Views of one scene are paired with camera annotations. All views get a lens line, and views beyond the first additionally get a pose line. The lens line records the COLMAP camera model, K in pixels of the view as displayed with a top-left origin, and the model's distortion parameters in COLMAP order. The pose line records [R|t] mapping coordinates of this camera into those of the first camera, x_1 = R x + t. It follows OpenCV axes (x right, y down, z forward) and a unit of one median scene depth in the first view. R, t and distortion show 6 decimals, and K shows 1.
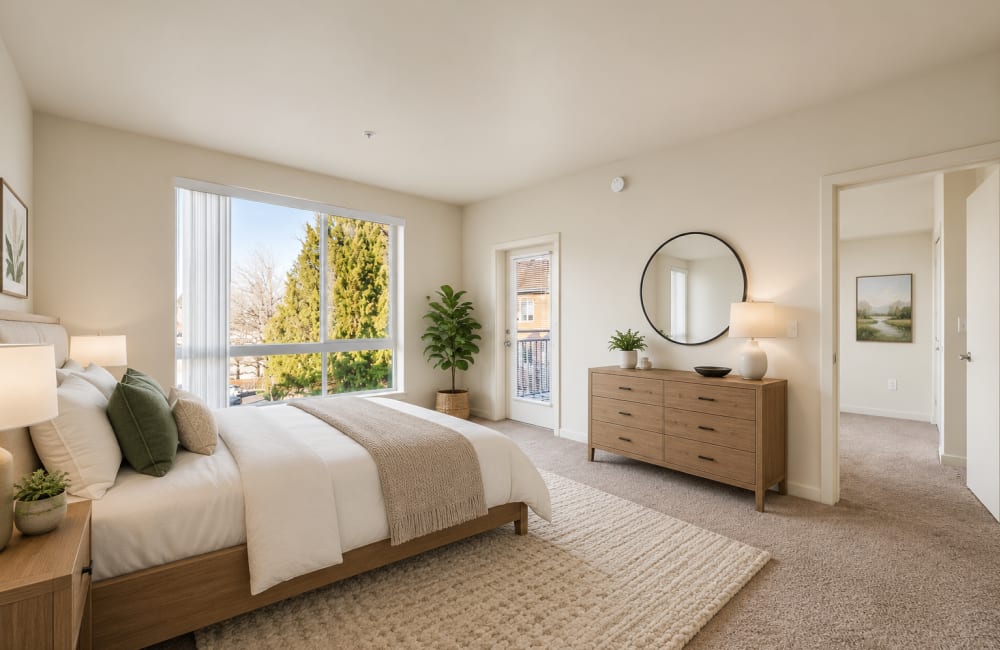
lens RADIAL K [[457.9, 0, 500.0], [0, 457.9, 325.0], [0, 0, 1]] dist [-0.046239, 0.000215]
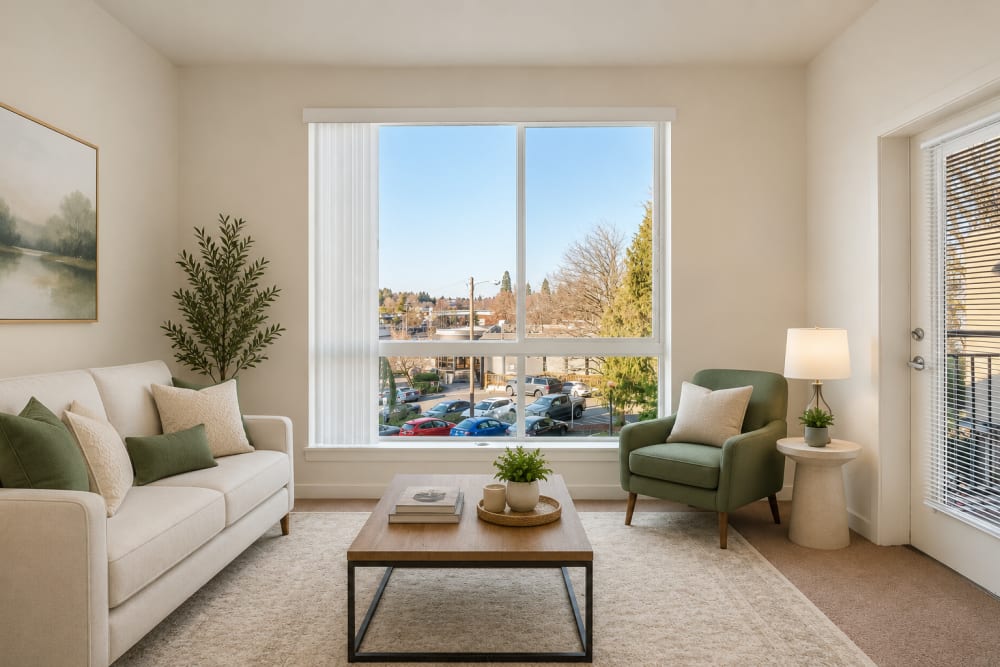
lens RADIAL K [[566.5, 0, 500.7], [0, 566.5, 312.1], [0, 0, 1]] dist [-0.014164, -0.000970]
pose [[0.757617, -0.009405, -0.652631, 0.028720], [0.008926, 0.999952, -0.004049, -0.000710], [0.652638, -0.002758, 0.757665, 0.161259]]
